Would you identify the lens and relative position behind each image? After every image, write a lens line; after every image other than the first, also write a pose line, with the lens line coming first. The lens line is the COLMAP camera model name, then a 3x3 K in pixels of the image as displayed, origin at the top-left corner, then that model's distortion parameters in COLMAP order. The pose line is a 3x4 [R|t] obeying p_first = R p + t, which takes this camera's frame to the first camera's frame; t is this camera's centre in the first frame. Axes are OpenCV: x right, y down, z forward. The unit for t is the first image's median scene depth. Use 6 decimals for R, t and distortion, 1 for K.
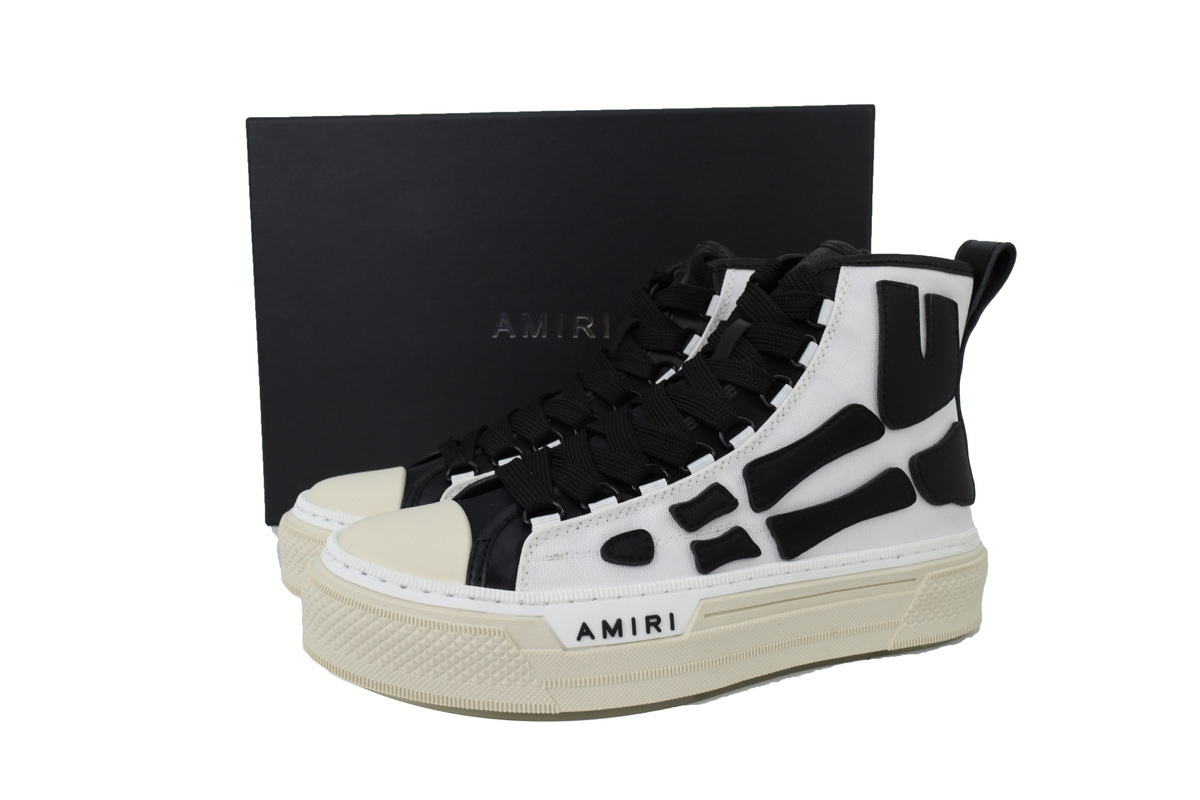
lens RADIAL K [[895.6, 0, 600.0], [0, 895.6, 400.0], [0, 0, 1]] dist [0.002419, 0.001496]
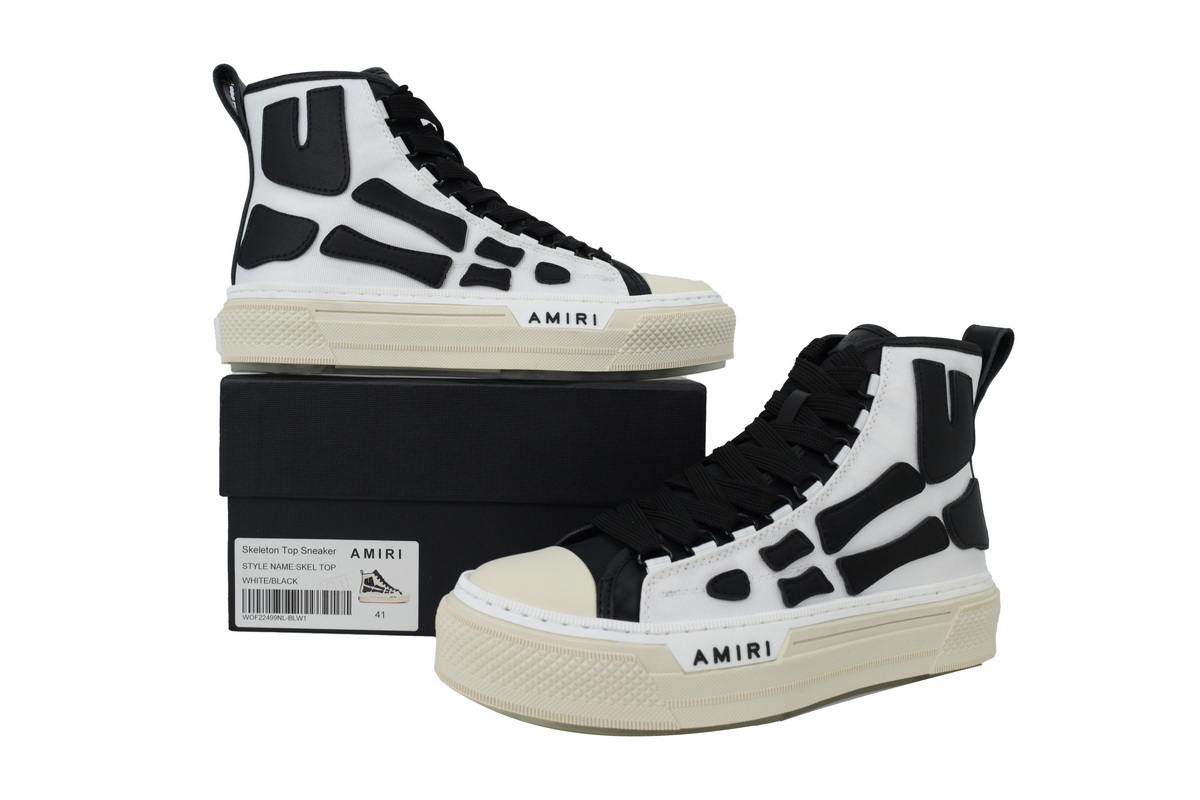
lens RADIAL K [[895.6, 0, 600.0], [0, 895.6, 400.0], [0, 0, 1]] dist [0.002419, 0.001496]
pose [[0.994856, 0.010649, 0.100738, -0.243657], [-0.003694, 0.997611, -0.068976, 0.005584], [-0.101232, 0.068249, 0.992519, -0.148633]]
